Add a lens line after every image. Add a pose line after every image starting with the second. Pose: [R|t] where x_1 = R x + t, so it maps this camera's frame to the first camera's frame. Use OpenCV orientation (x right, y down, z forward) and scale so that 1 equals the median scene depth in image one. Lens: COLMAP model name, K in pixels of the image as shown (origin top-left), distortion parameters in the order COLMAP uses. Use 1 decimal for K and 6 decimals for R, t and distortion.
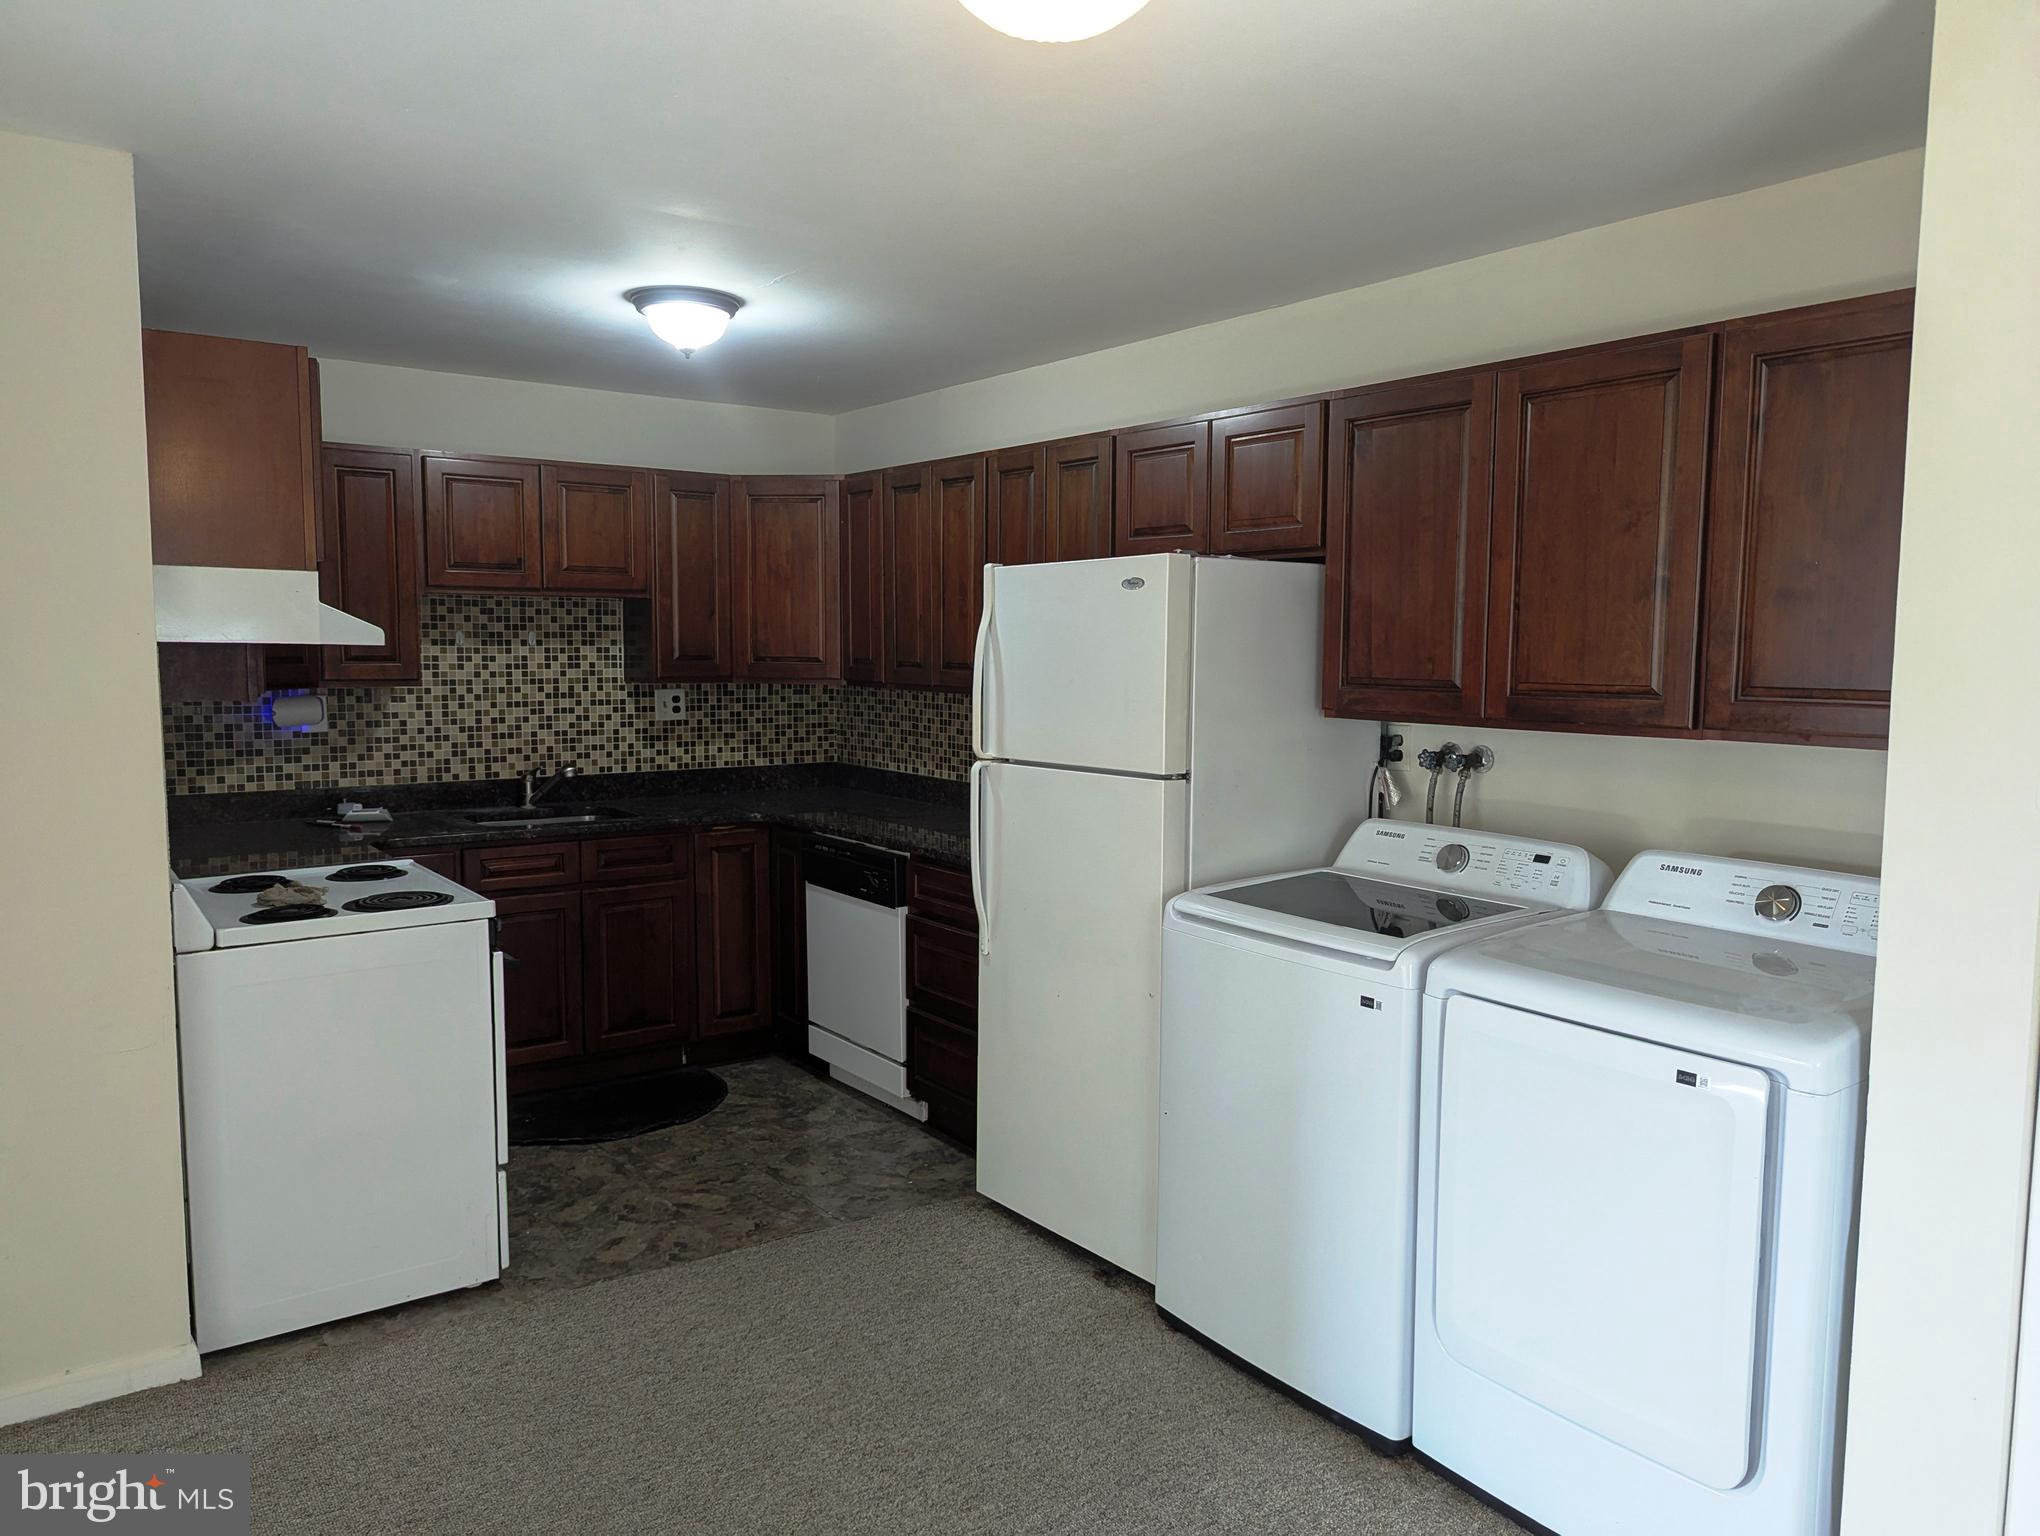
lens RADIAL K [[1440.8, 0, 1002.4], [0, 1440.8, 768.6], [0, 0, 1]] dist [0.101668, -0.166606]
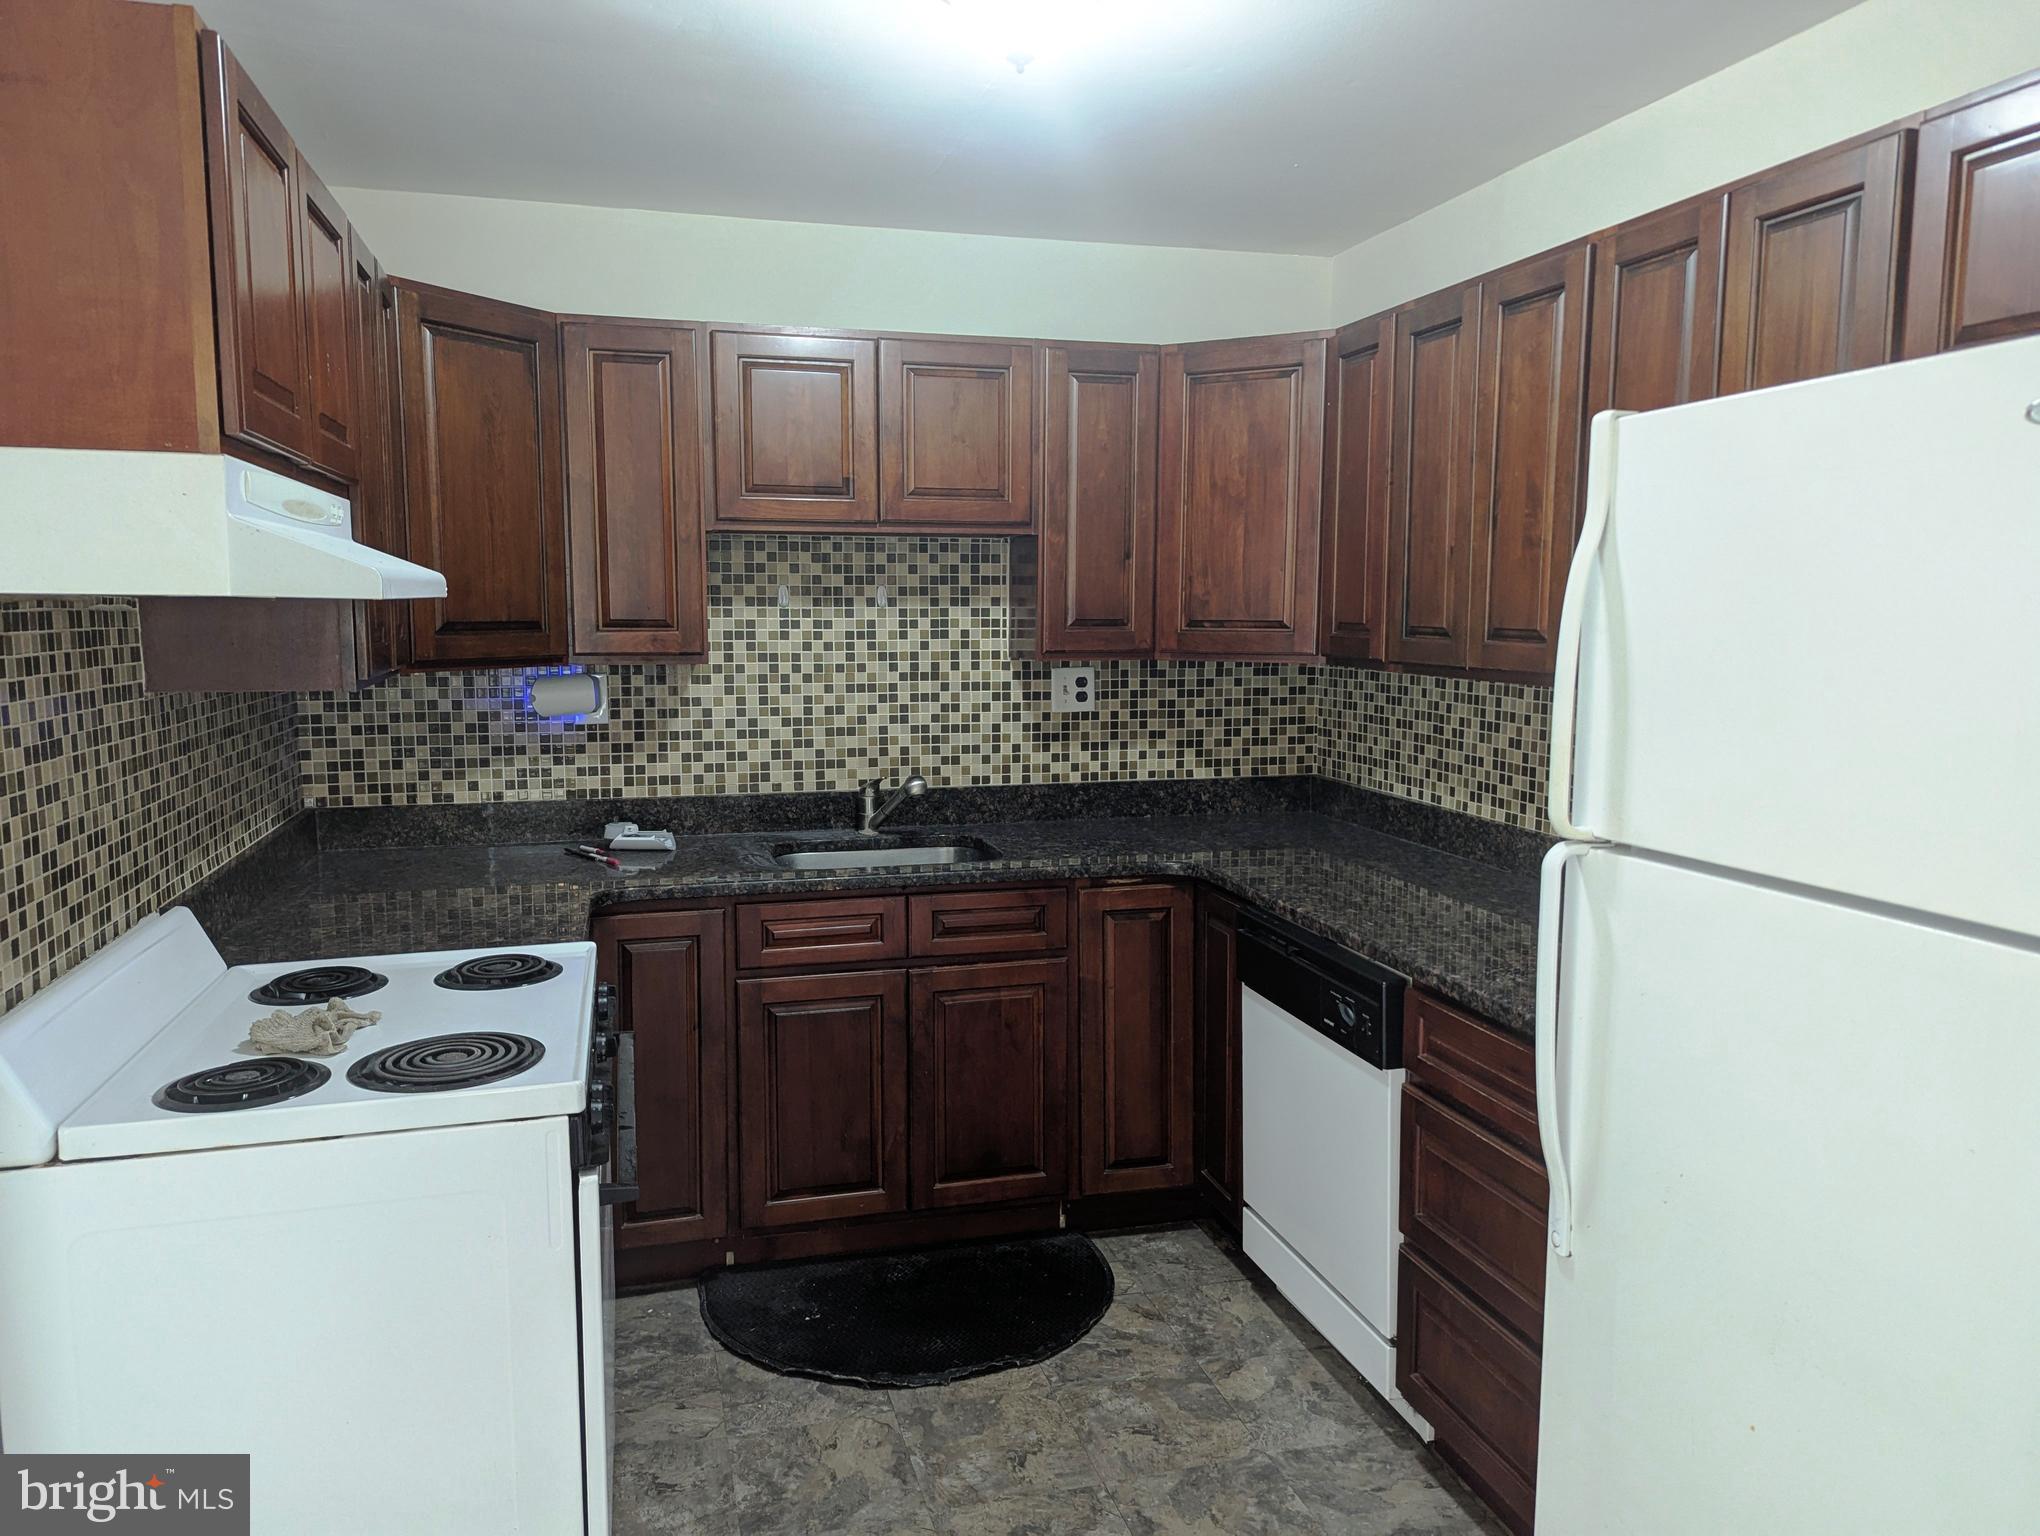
lens RADIAL K [[1440.8, 0, 1002.4], [0, 1440.8, 768.6], [0, 0, 1]] dist [0.101668, -0.166606]
pose [[0.934835, 0.035643, -0.353289, -0.014620], [-0.026877, 0.999198, 0.029688, -0.027920], [0.354064, -0.018258, 0.935043, 0.362958]]
